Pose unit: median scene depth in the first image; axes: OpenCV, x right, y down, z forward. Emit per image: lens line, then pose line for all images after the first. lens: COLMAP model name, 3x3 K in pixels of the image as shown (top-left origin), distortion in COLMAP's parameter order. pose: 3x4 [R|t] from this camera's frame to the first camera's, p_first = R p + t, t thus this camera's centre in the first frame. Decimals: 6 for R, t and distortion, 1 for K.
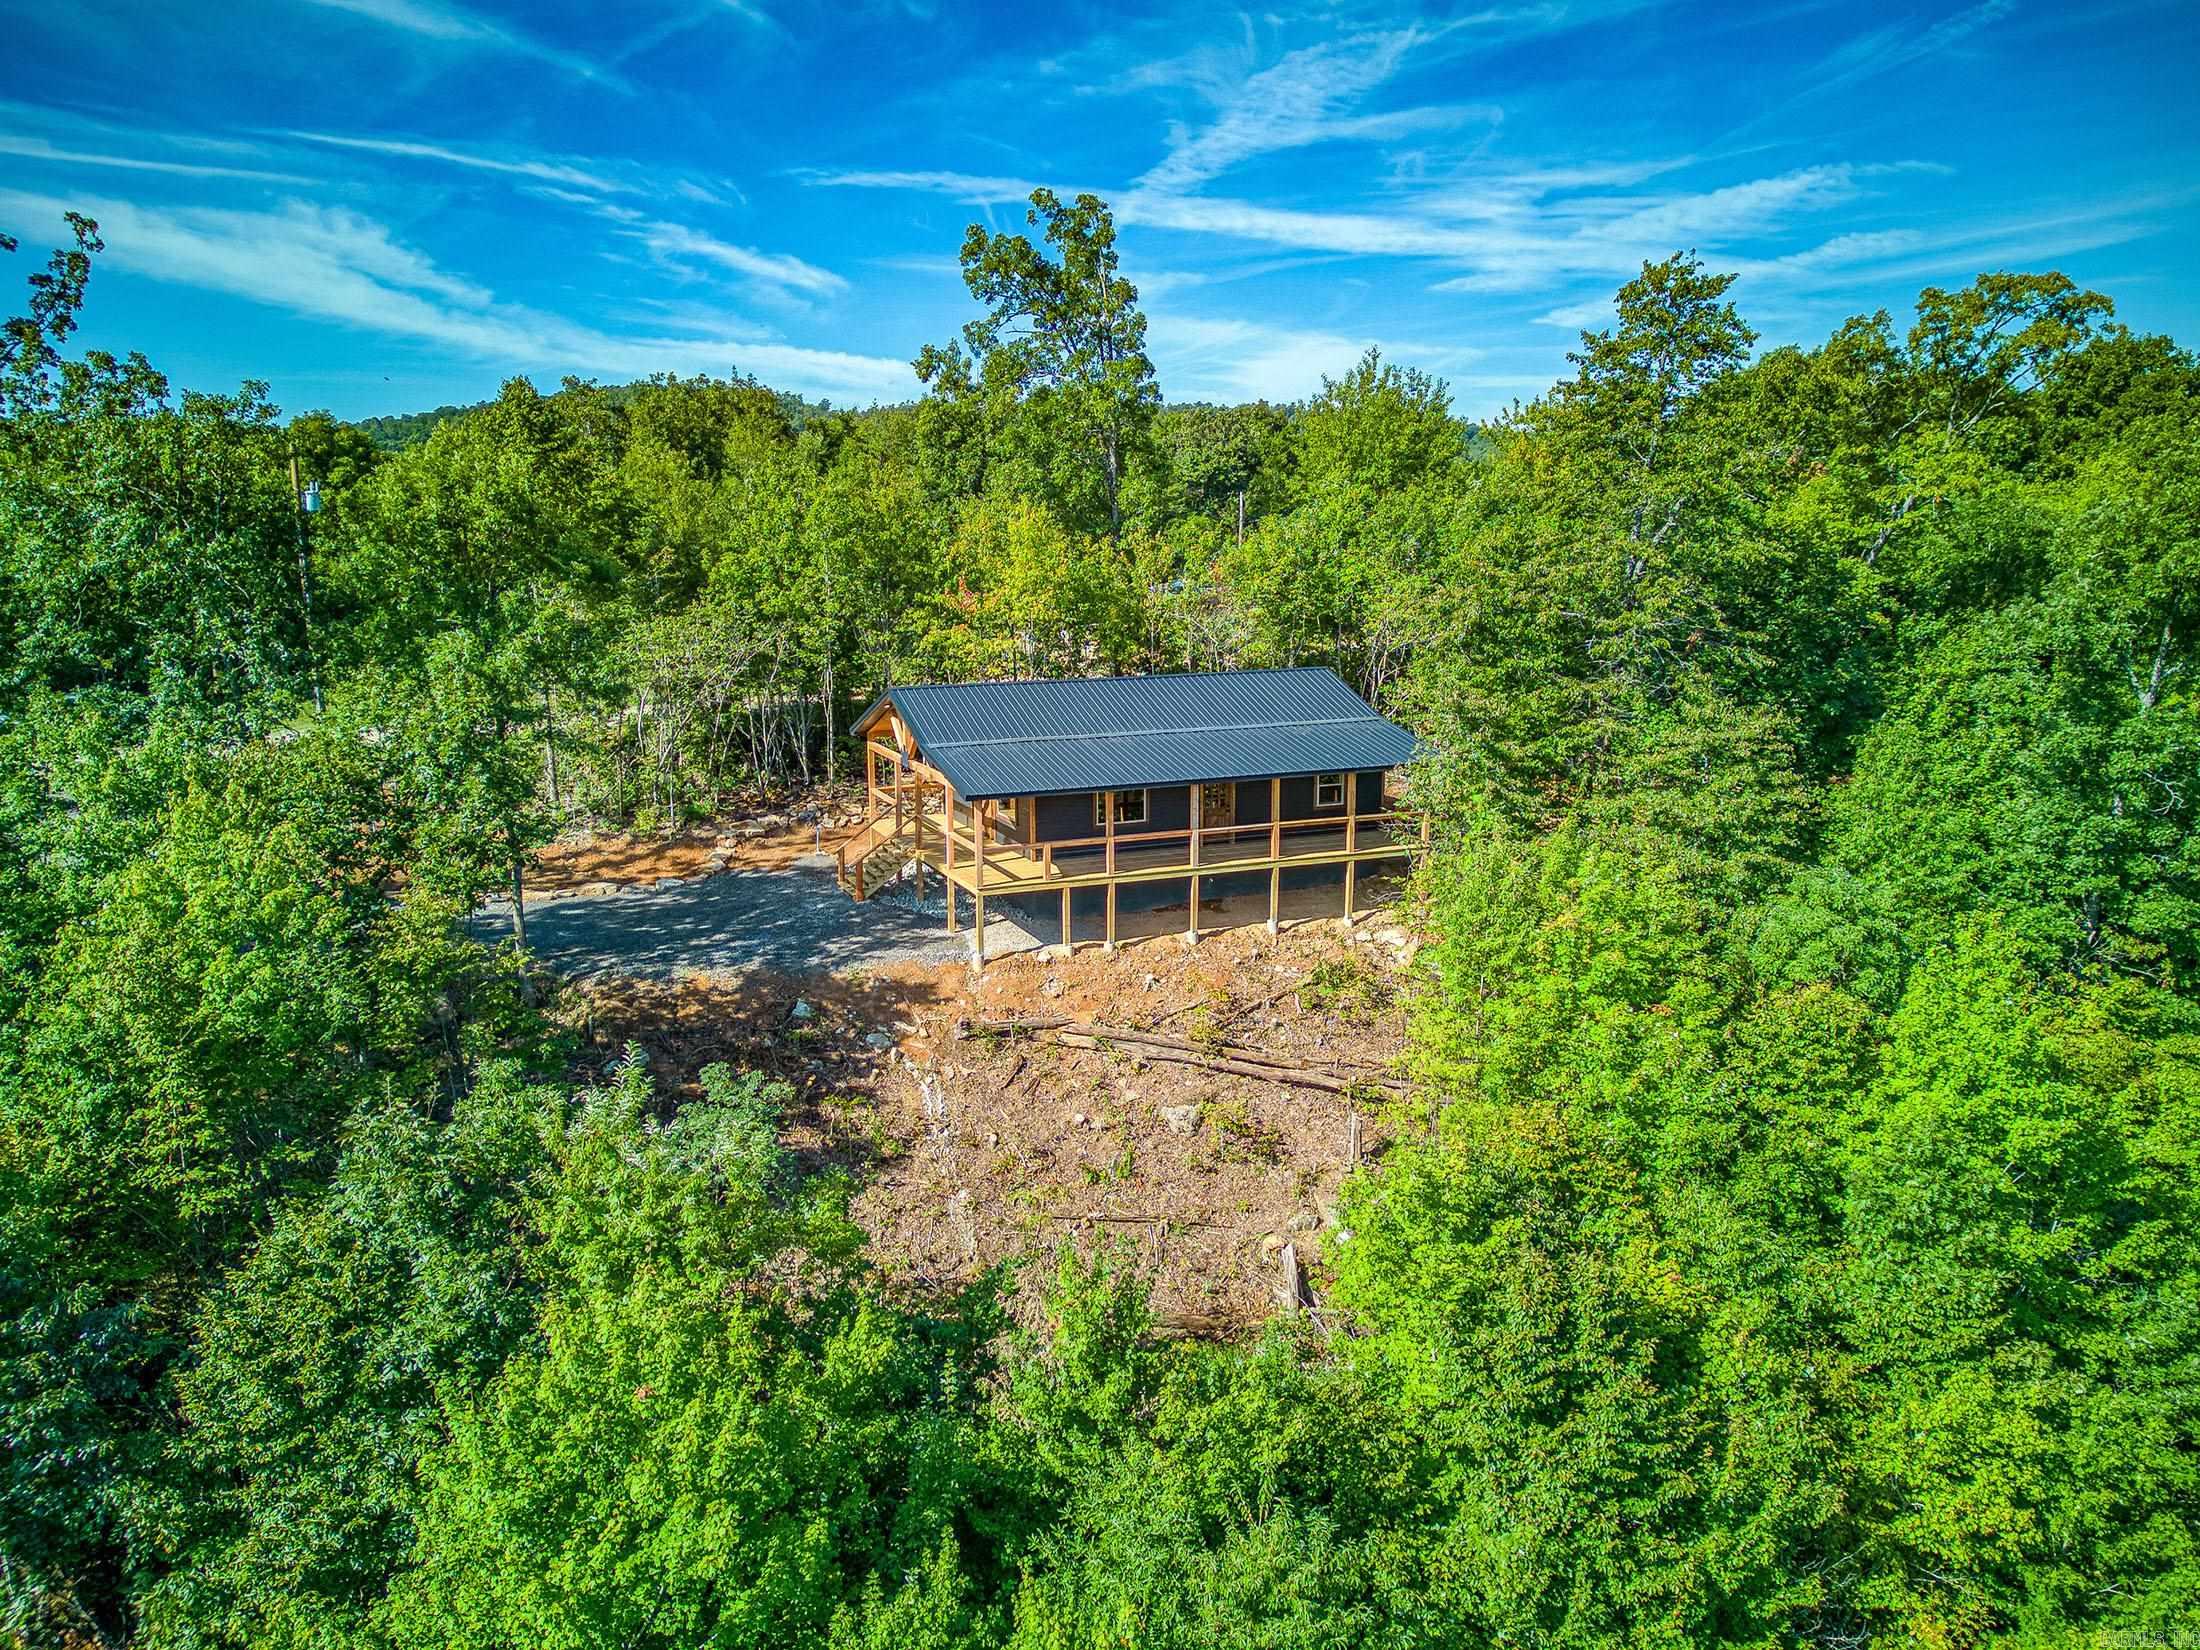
lens RADIAL K [[1604.8, 0, 1099.7], [0, 1604.8, 820.8], [0, 0, 1]] dist [0.065683, -0.057677]
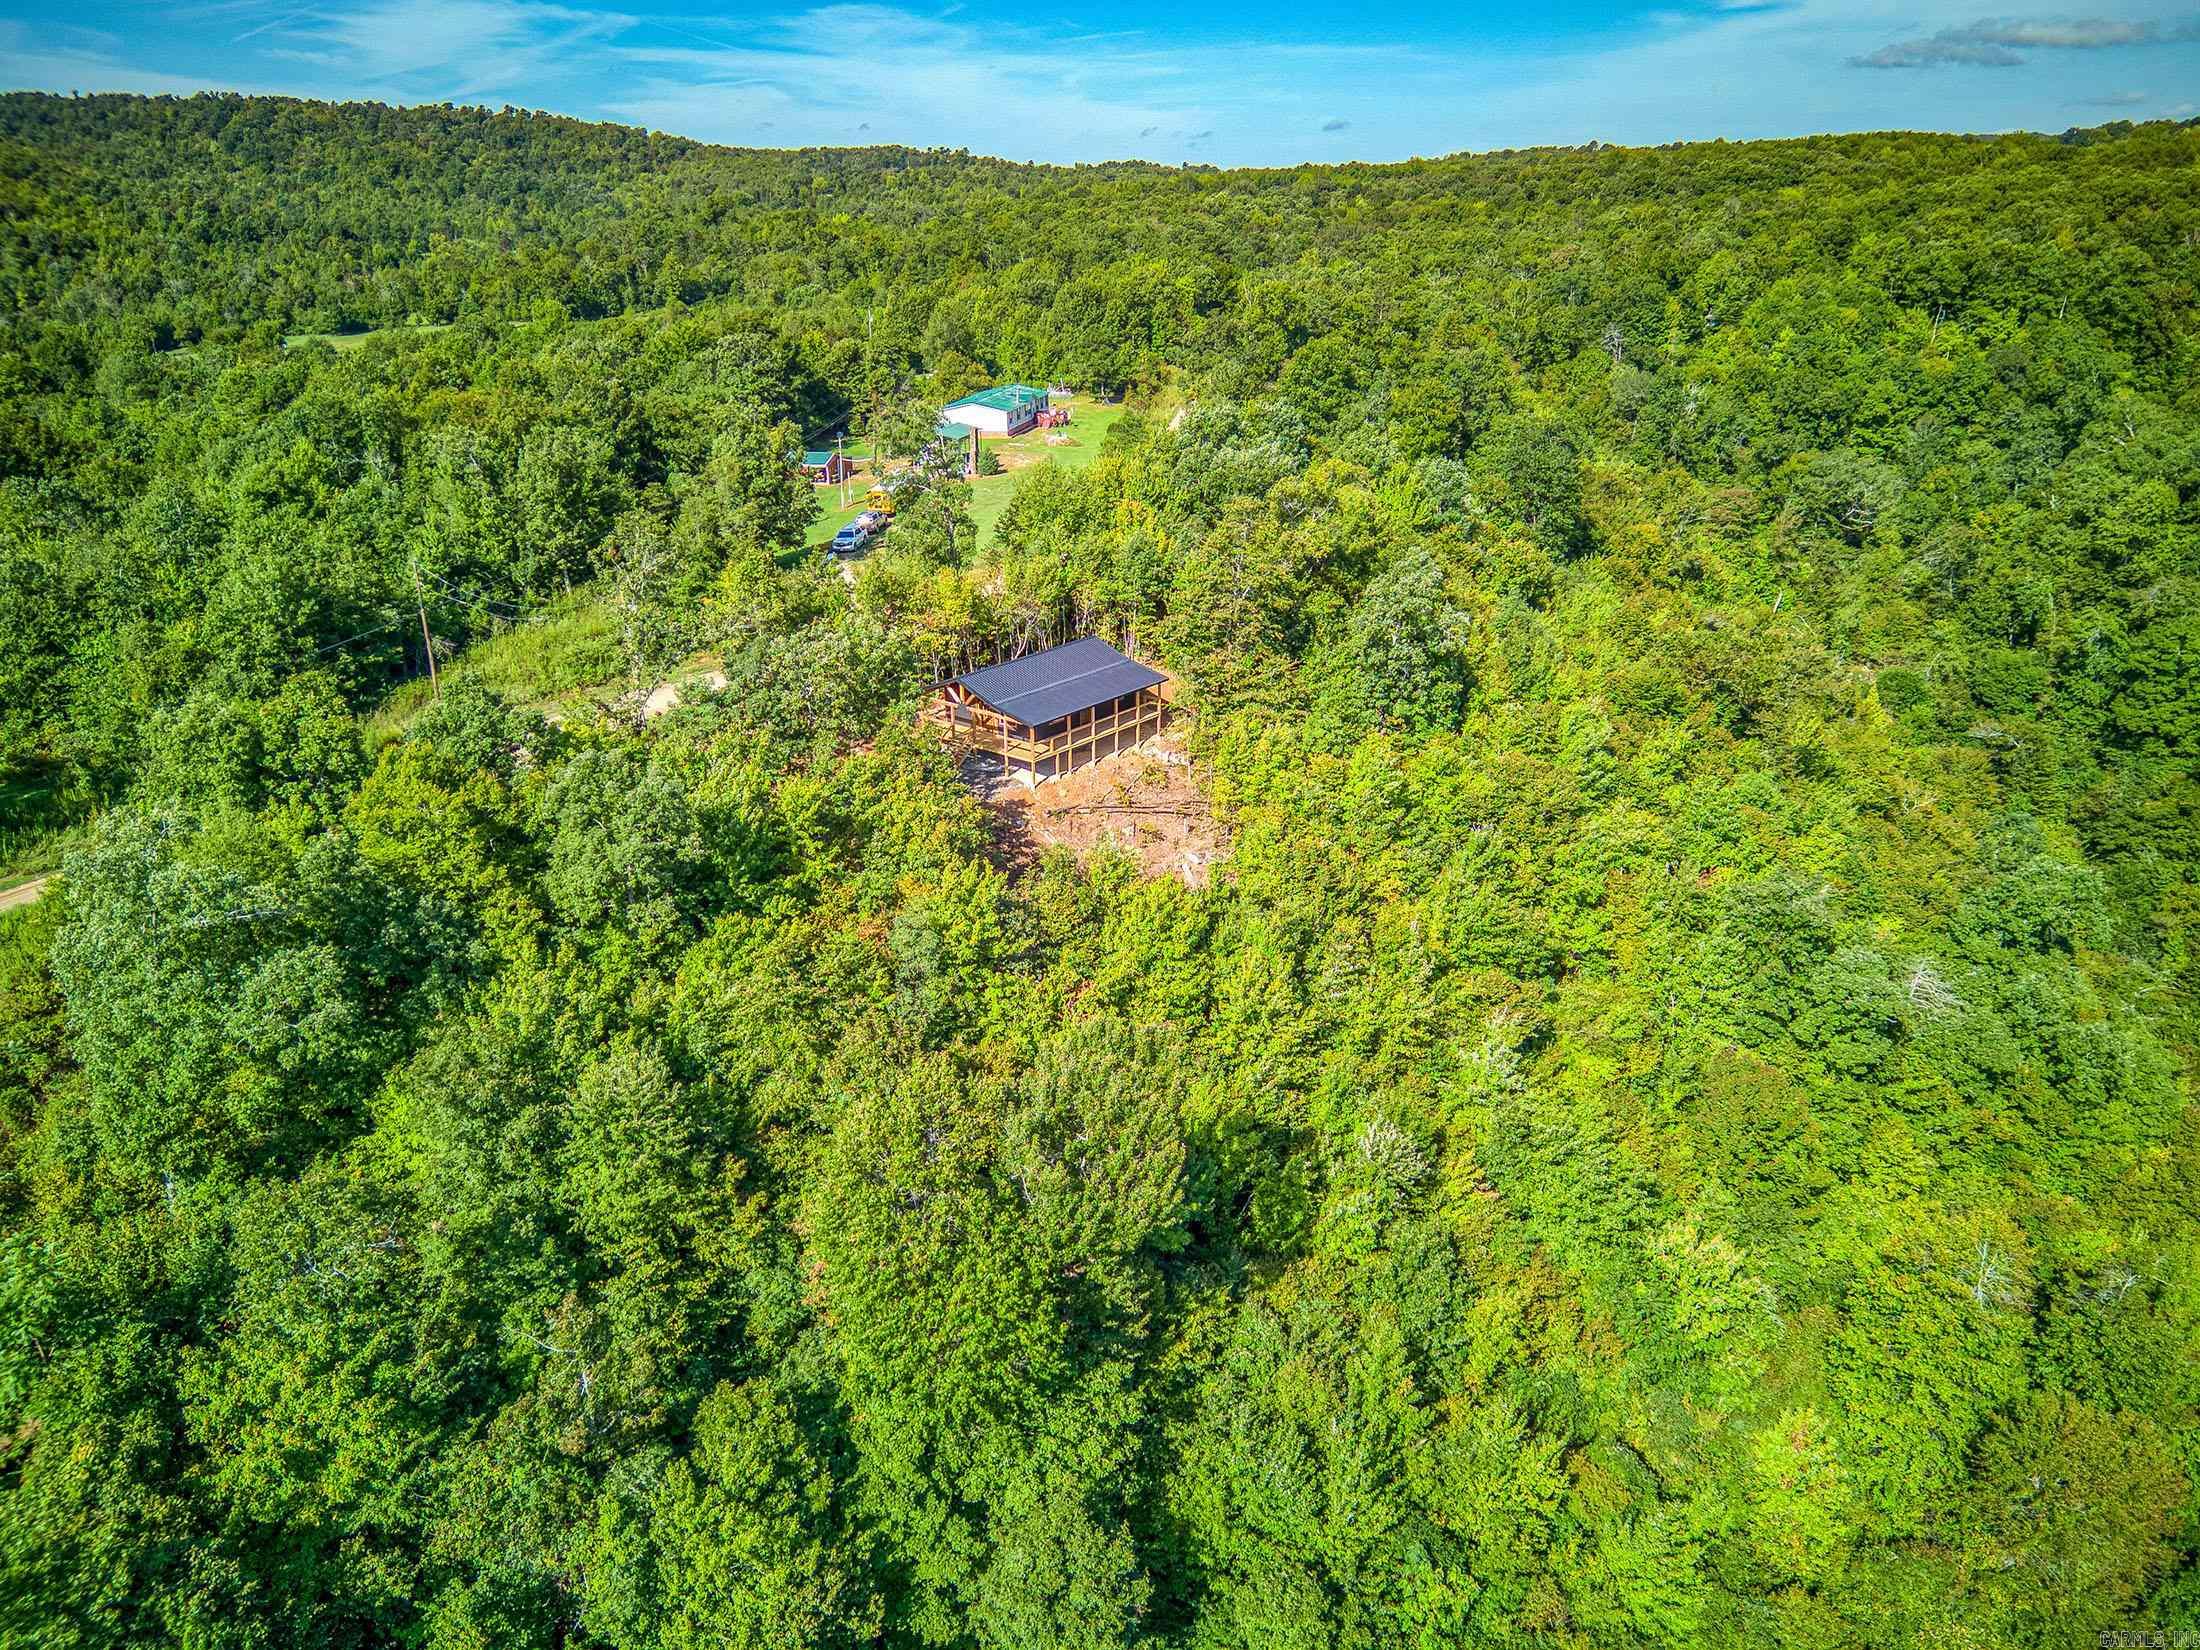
lens RADIAL K [[1614.7, 0, 1096.3], [0, 1614.7, 754.4], [0, 0, 1]] dist [0.052005, -0.015467]
pose [[0.892011, -0.151371, 0.425915, -1.128537], [0.093342, 0.983637, 0.154095, -0.369670], [-0.442272, -0.097698, 0.891544, -1.405328]]
